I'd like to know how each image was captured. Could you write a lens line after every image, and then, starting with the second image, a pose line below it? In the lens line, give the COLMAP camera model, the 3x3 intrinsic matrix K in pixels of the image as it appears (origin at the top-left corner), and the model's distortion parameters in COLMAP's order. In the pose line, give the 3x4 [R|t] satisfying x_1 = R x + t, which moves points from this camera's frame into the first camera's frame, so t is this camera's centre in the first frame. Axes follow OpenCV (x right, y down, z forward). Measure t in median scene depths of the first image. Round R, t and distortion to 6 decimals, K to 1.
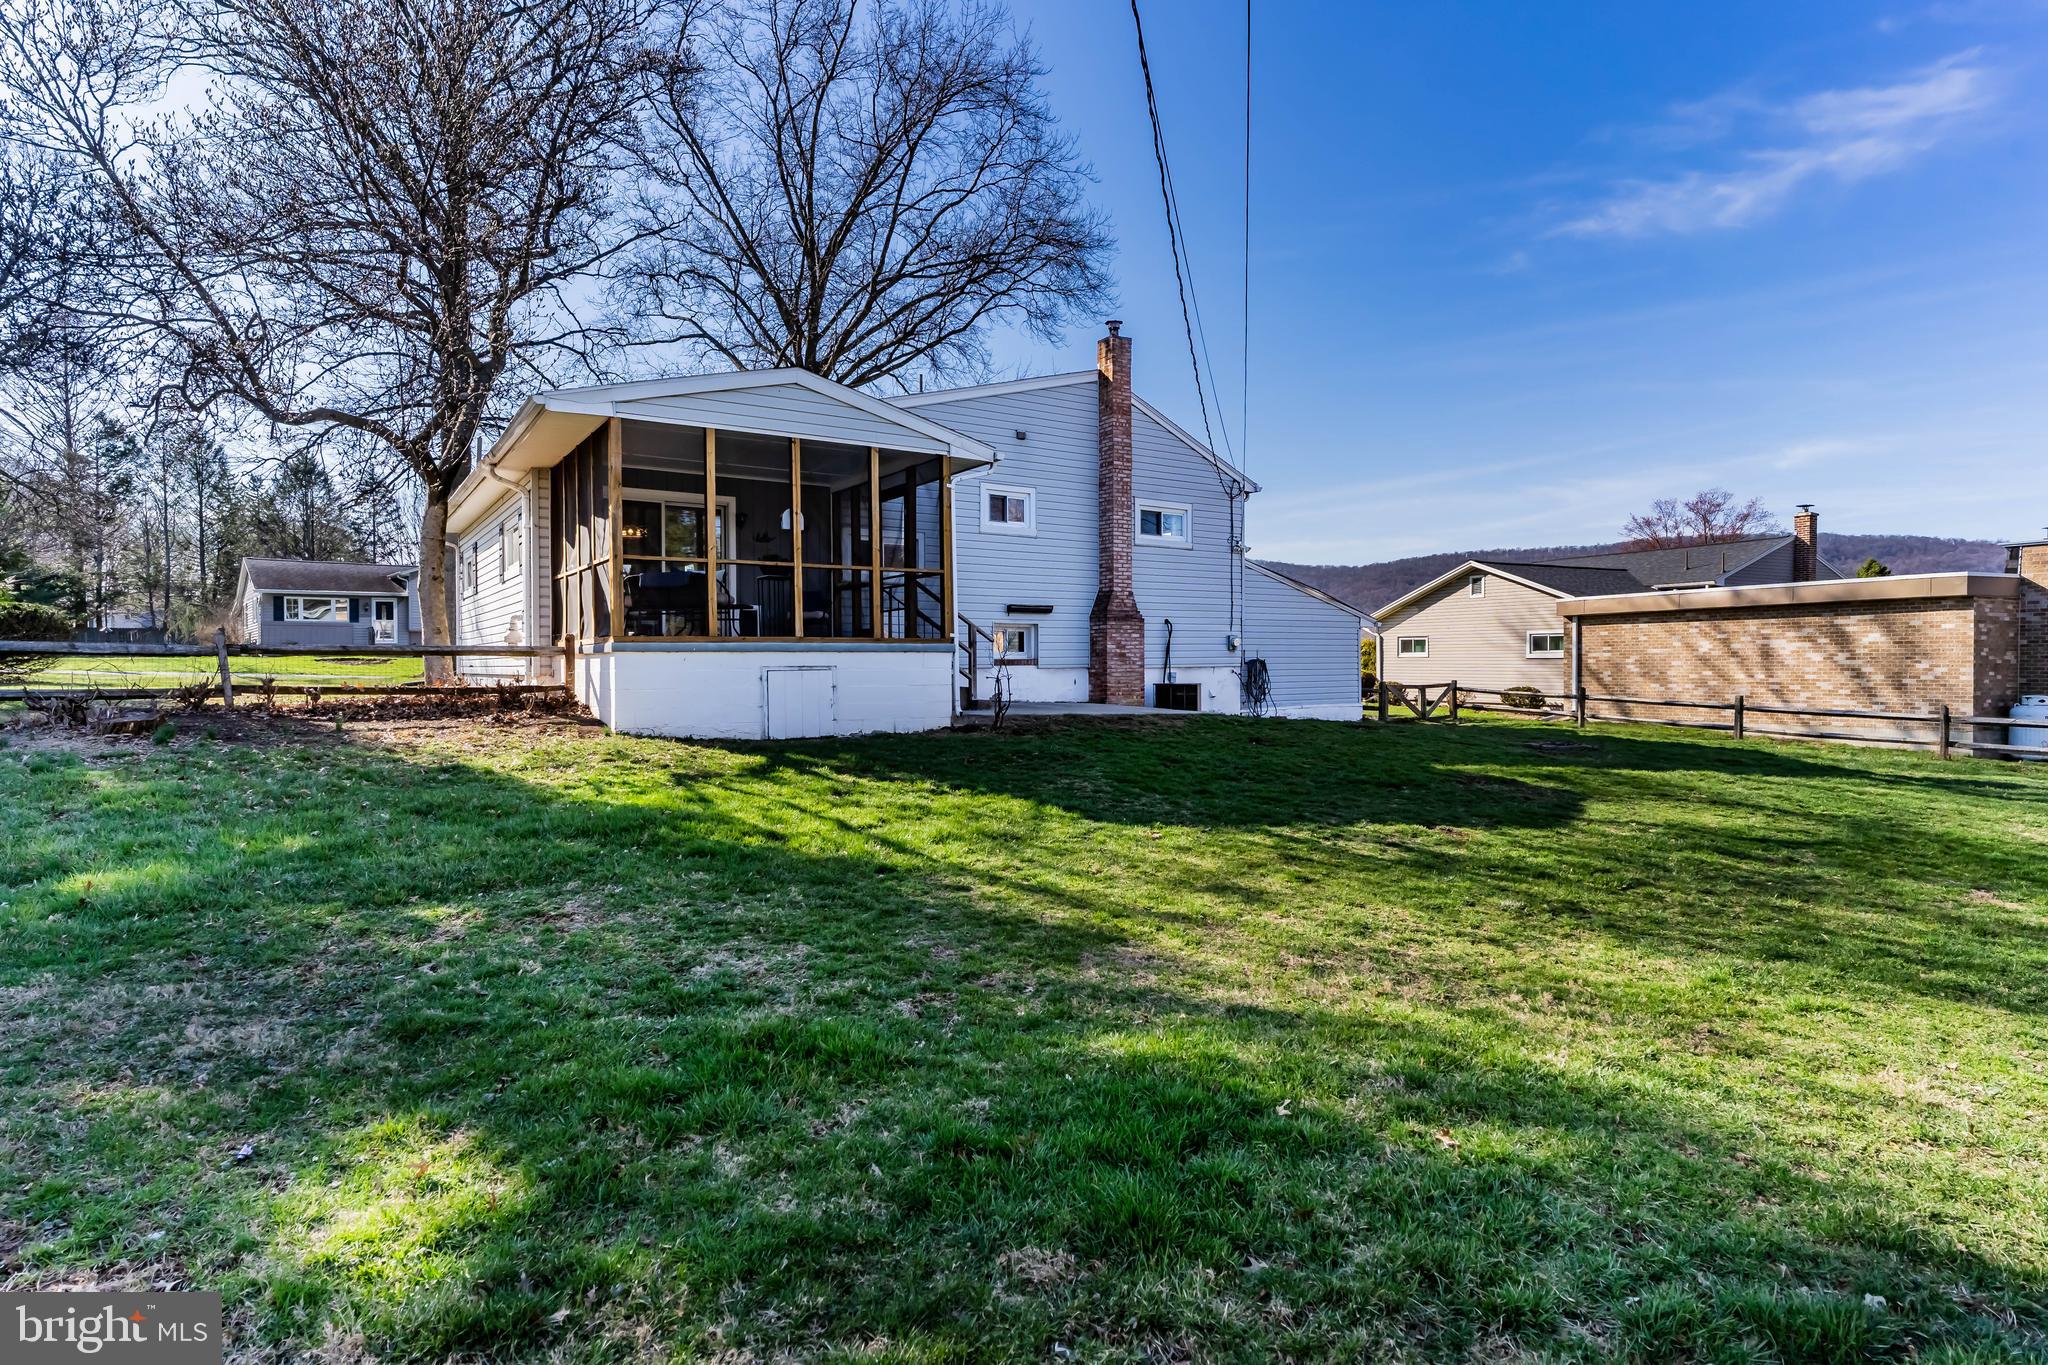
lens RADIAL K [[1058.2, 0, 1016.3], [0, 1058.2, 681.3], [0, 0, 1]] dist [0.009143, 0.000030]
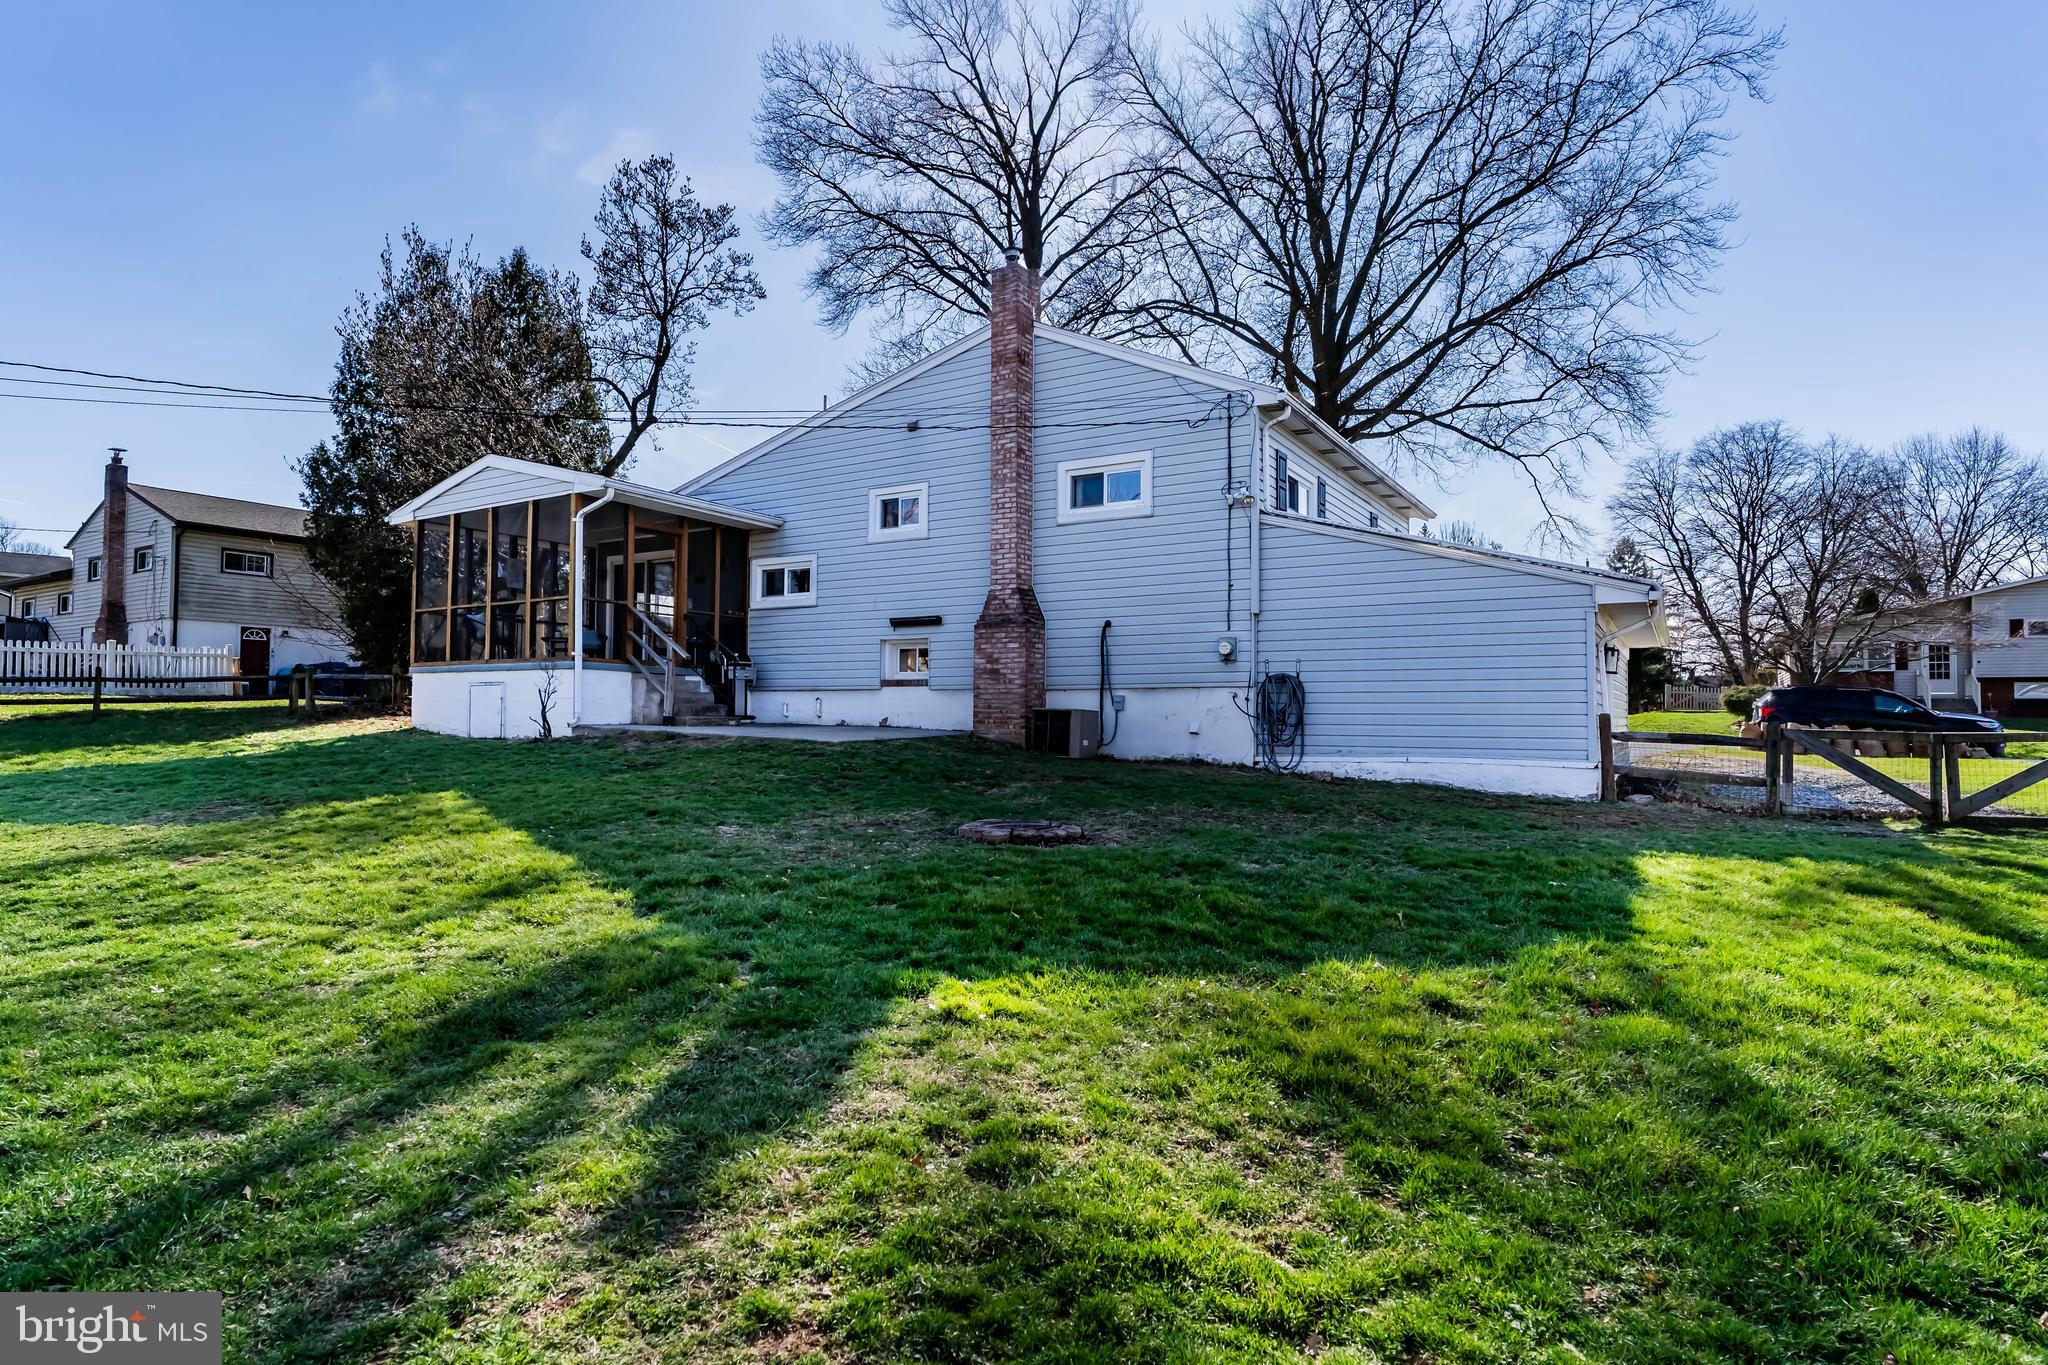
lens RADIAL K [[1082.5, 0, 996.0], [0, 1082.5, 673.7], [0, 0, 1]] dist [0.001279, 0.000007]
pose [[0.401719, -0.029212, -0.915297, 0.820097], [-0.024247, 0.998801, -0.042519, 0.010009], [0.915442, 0.039274, 0.400530, 0.683237]]
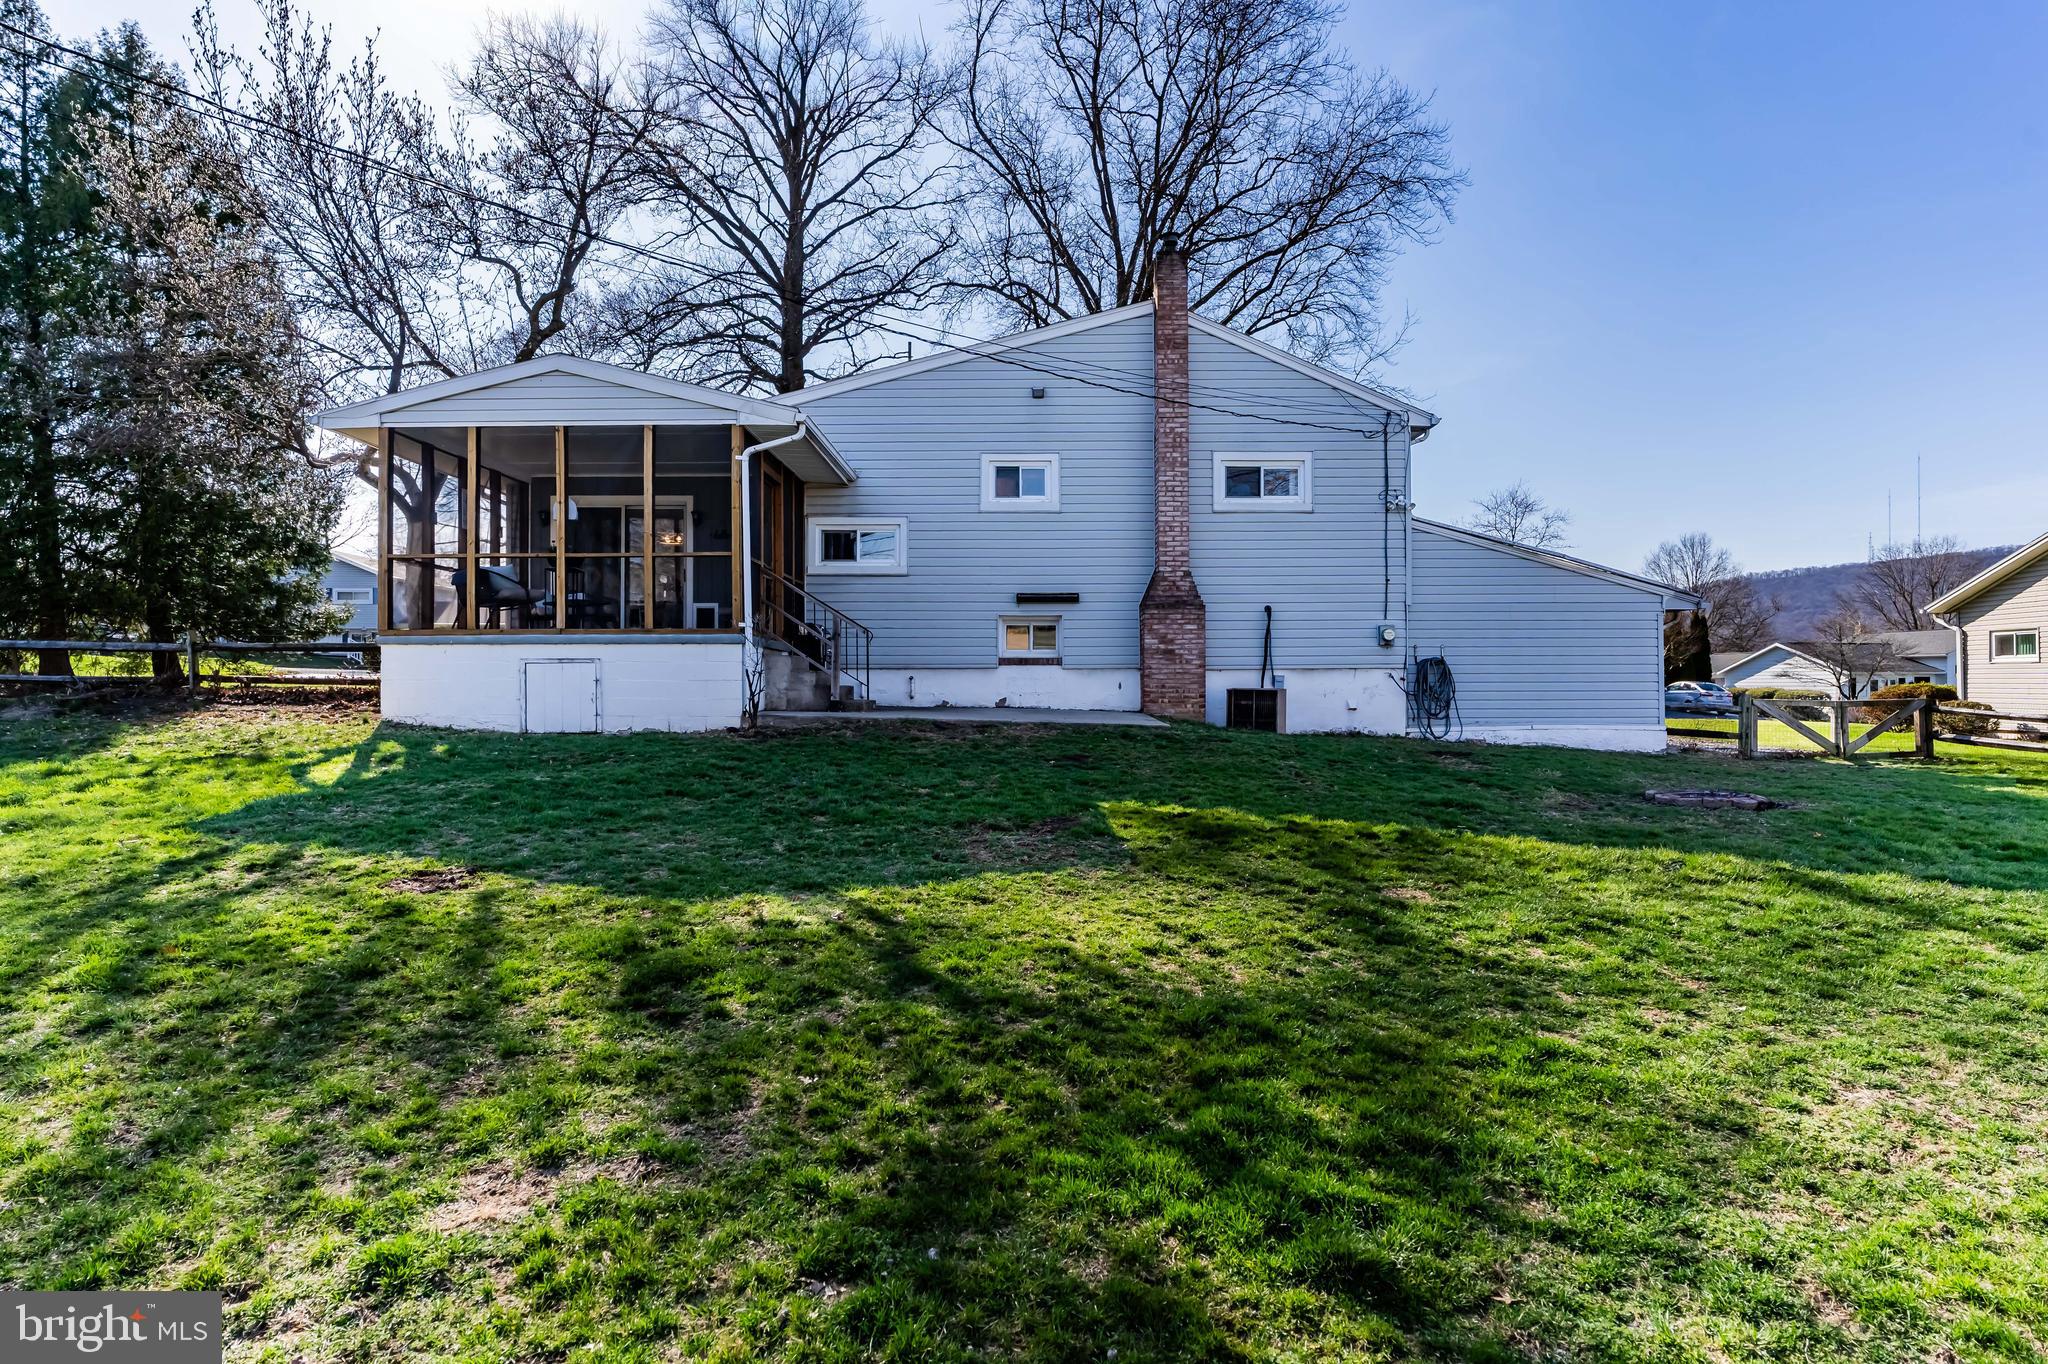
lens RADIAL K [[1093.5, 0, 1024.0], [0, 1093.5, 682.0], [0, 0, 1]] dist [-0.010671, -0.000616]
pose [[0.827233, -0.000582, -0.561859, 0.465656], [-0.011852, 0.999759, -0.018485, 0.013532], [0.561735, 0.021950, 0.827026, 0.268167]]
